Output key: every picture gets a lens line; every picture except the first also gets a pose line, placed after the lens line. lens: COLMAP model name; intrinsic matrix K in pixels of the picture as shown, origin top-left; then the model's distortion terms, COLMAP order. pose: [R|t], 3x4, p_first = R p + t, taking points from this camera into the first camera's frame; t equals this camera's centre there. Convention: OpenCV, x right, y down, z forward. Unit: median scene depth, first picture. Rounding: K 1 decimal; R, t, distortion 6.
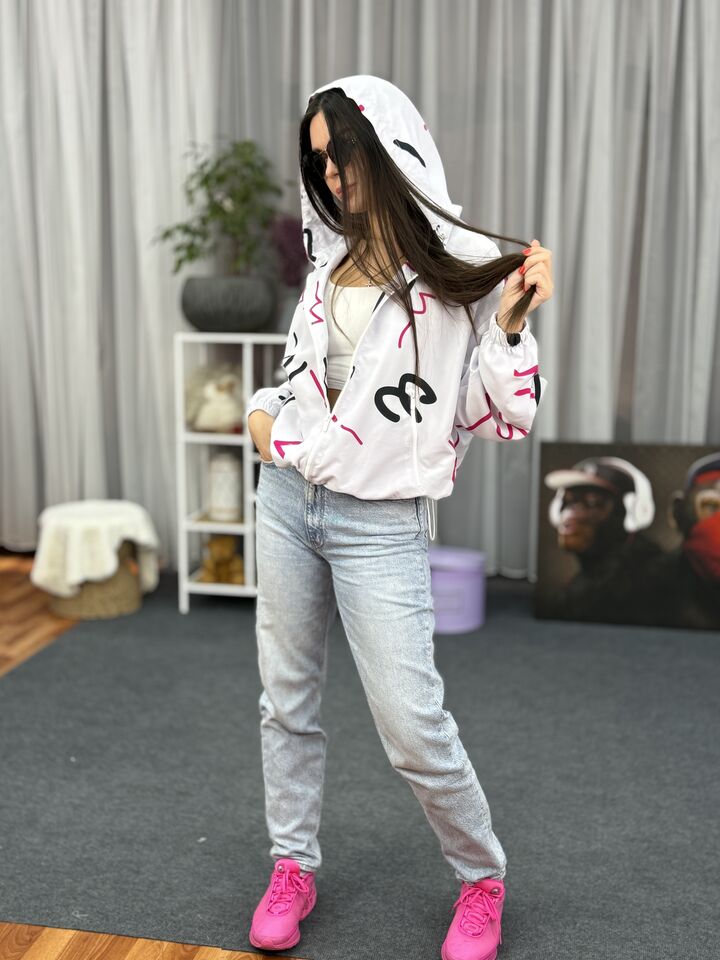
lens RADIAL K [[1159.9, 0, 351.7], [0, 1159.9, 504.7], [0, 0, 1]] dist [0.080547, 0.000000]
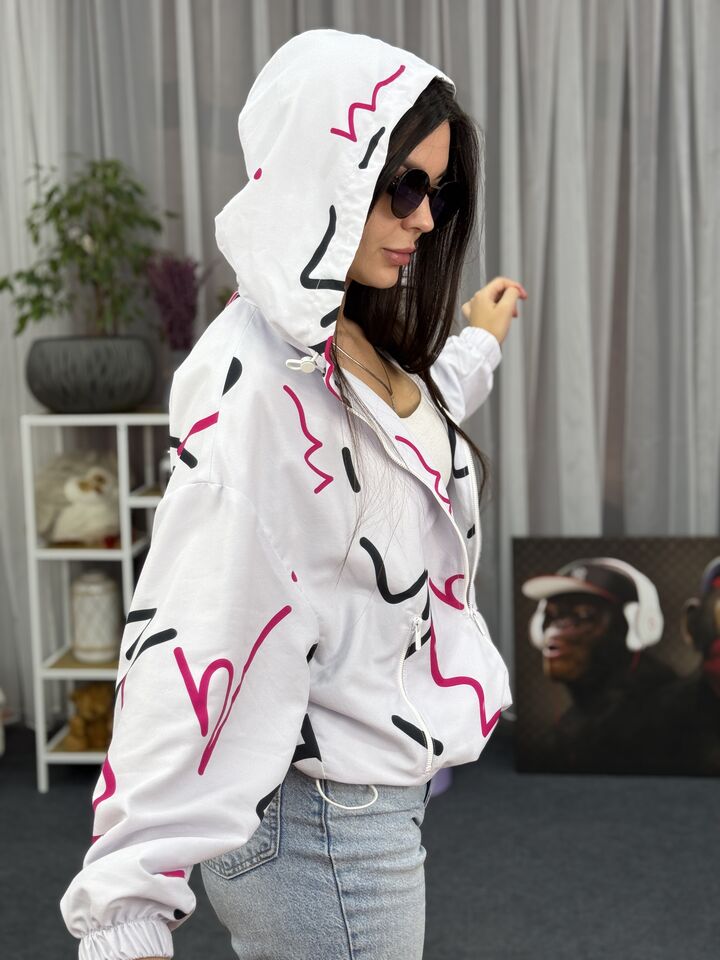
lens RADIAL K [[1321.3, 0, 364.3], [0, 1321.3, 474.5], [0, 0, 1]] dist [0.082271, 0.000000]
pose [[0.992717, -0.042097, 0.112877, -0.031925], [0.048263, 0.997456, -0.052461, -0.055994], [-0.110382, 0.057527, 0.992223, 0.141777]]
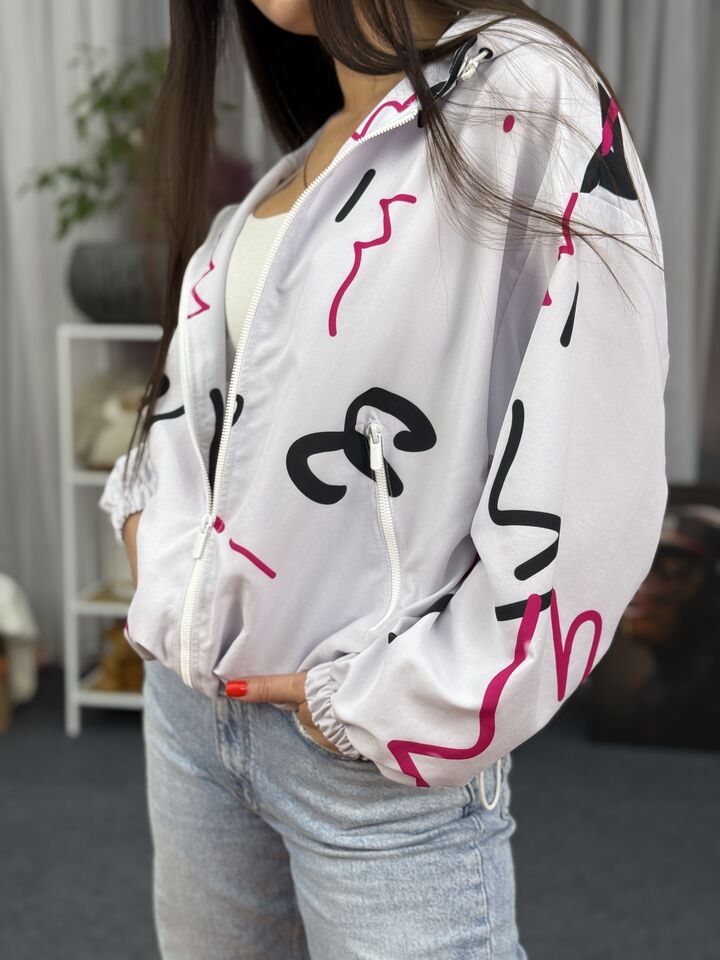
lens RADIAL K [[1321.3, 0, 359.2], [0, 1321.3, 483.4], [0, 0, 1]] dist [0.082271, 0.000000]
pose [[0.999270, -0.004994, 0.037881, -0.006331], [0.006213, 0.999465, -0.032126, -0.029661], [-0.037700, 0.032338, 0.998766, 0.225007]]
